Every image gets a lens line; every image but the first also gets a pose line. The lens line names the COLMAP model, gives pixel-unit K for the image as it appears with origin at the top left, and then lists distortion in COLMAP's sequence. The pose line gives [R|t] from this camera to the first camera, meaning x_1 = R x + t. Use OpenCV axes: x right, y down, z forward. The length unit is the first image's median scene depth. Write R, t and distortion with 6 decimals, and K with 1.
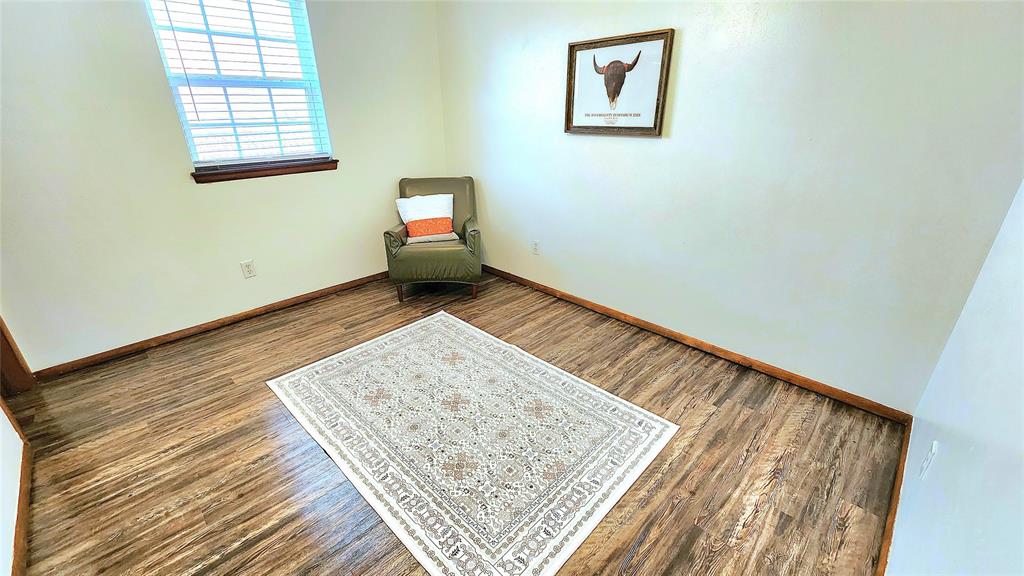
lens RADIAL K [[421.5, 0, 511.9], [0, 421.5, 291.8], [0, 0, 1]] dist [-0.001613, -0.000296]
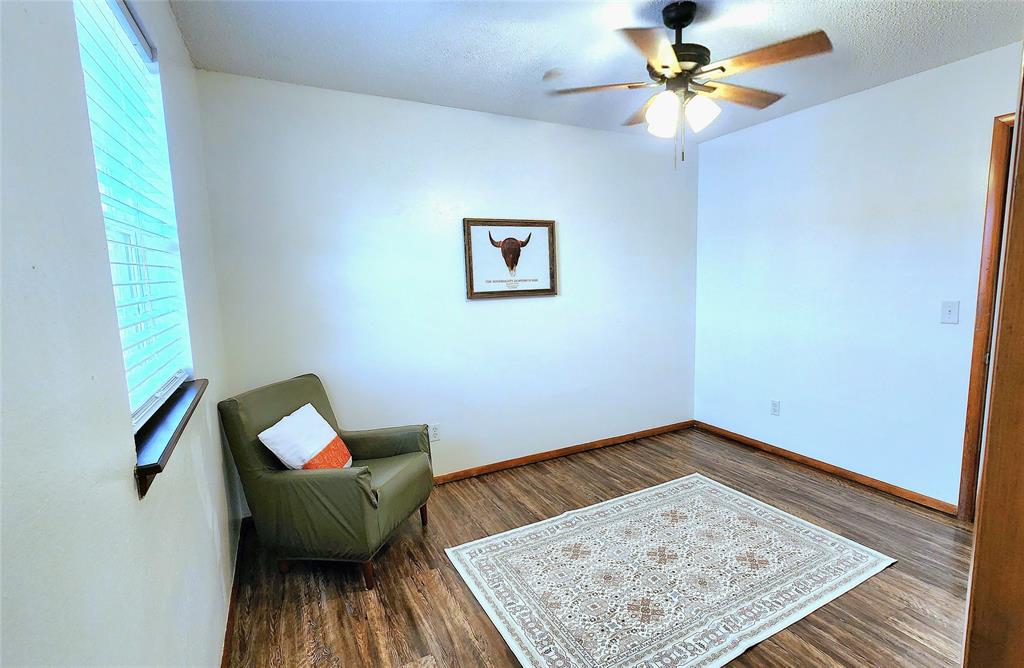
lens RADIAL K [[488.3, 0, 534.9], [0, 488.3, 338.7], [0, 0, 1]] dist [-0.001949, -0.000084]
pose [[0.282503, -0.120503, 0.951668, -1.032875], [0.401125, 0.916018, -0.003085, -0.255715], [-0.871373, 0.382609, 0.307114, 0.619842]]
